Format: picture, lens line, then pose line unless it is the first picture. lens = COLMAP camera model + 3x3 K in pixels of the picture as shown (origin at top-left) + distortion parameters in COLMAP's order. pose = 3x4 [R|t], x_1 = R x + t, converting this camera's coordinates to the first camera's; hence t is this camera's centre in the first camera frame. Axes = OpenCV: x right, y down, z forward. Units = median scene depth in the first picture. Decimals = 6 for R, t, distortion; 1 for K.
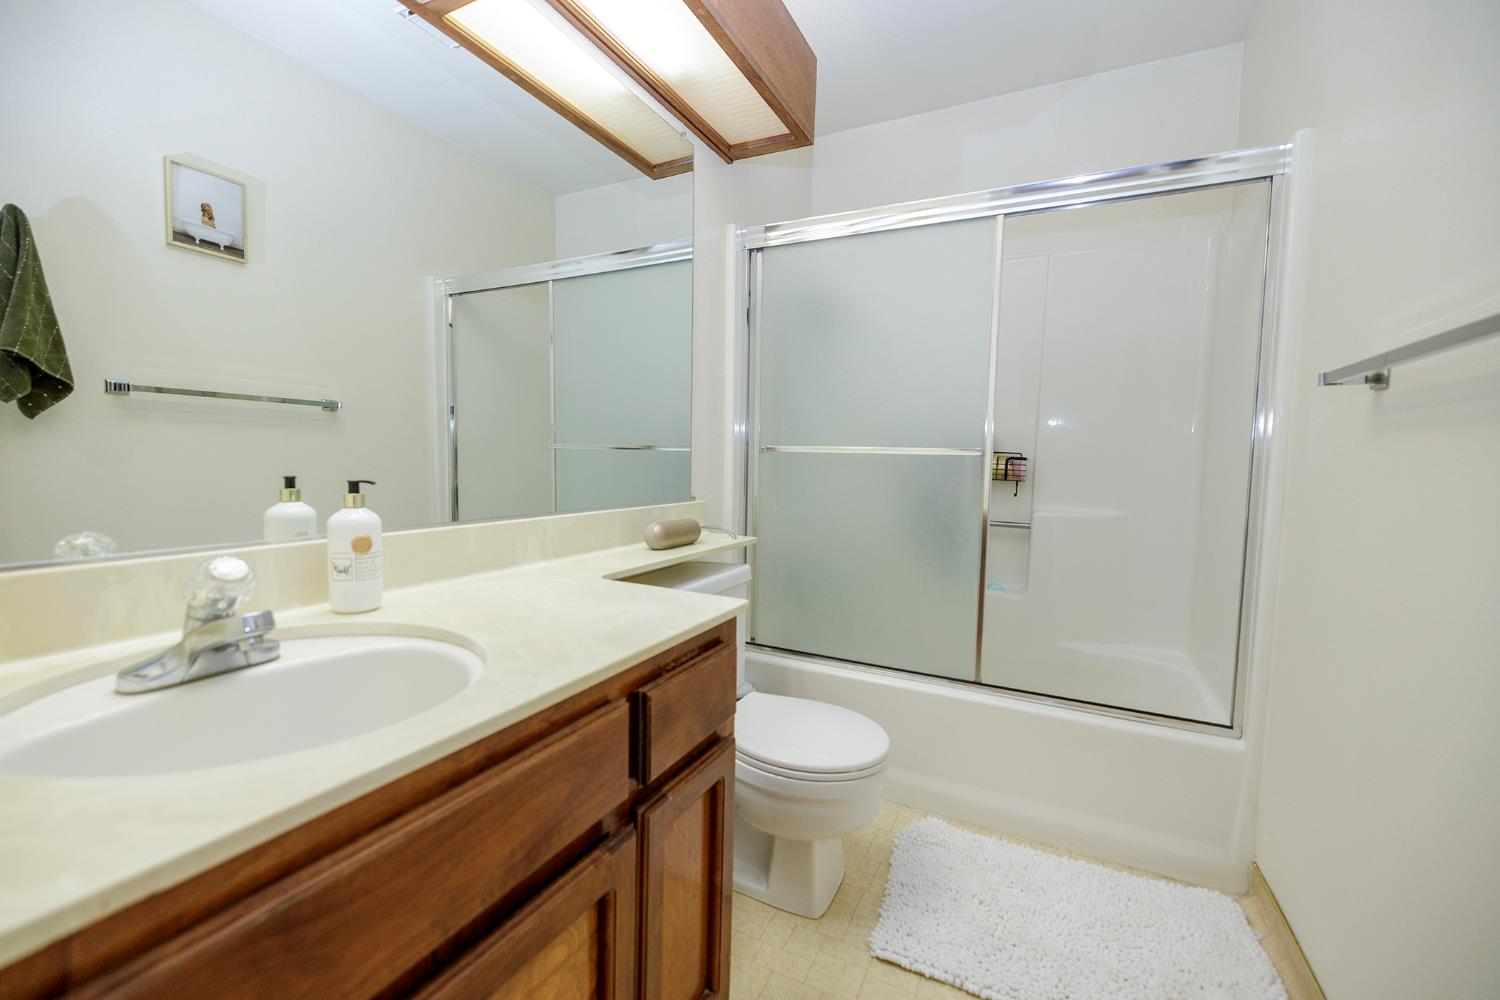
lens RADIAL K [[625.0, 0, 747.9], [0, 625.0, 499.8], [0, 0, 1]] dist [0.002131, -0.000866]
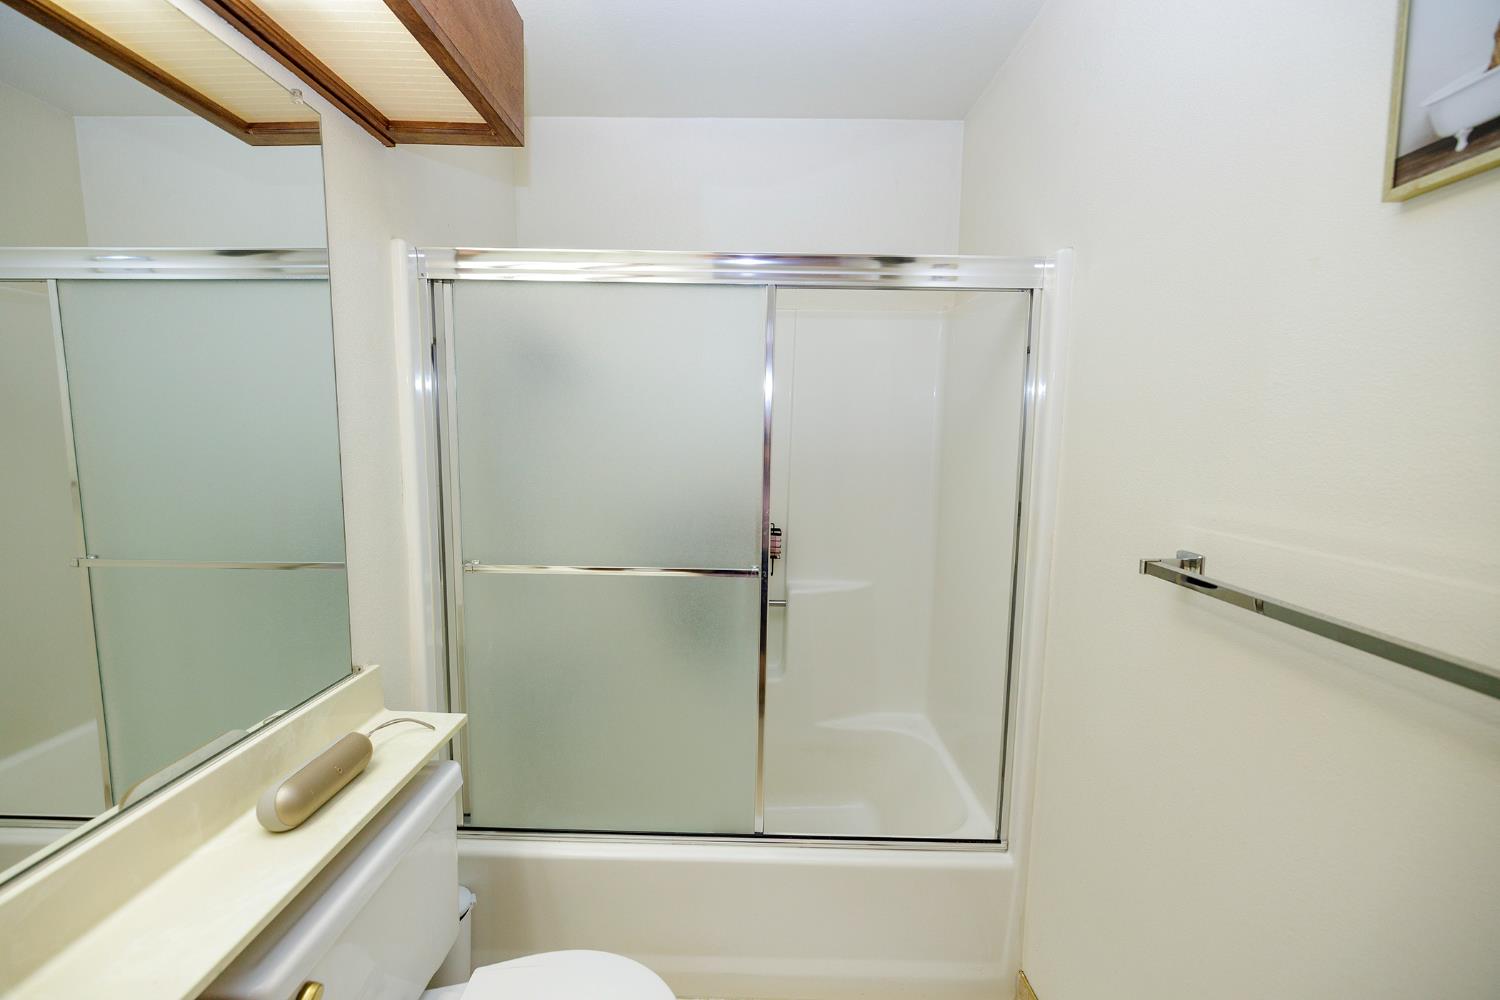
lens RADIAL K [[625.0, 0, 745.3], [0, 625.0, 504.4], [0, 0, 1]] dist [0.002131, -0.000866]
pose [[0.899683, -0.052098, 0.433423, 0.002937], [0.031989, 0.998052, 0.053566, -0.193297], [-0.435369, -0.034328, 0.899597, 0.239846]]
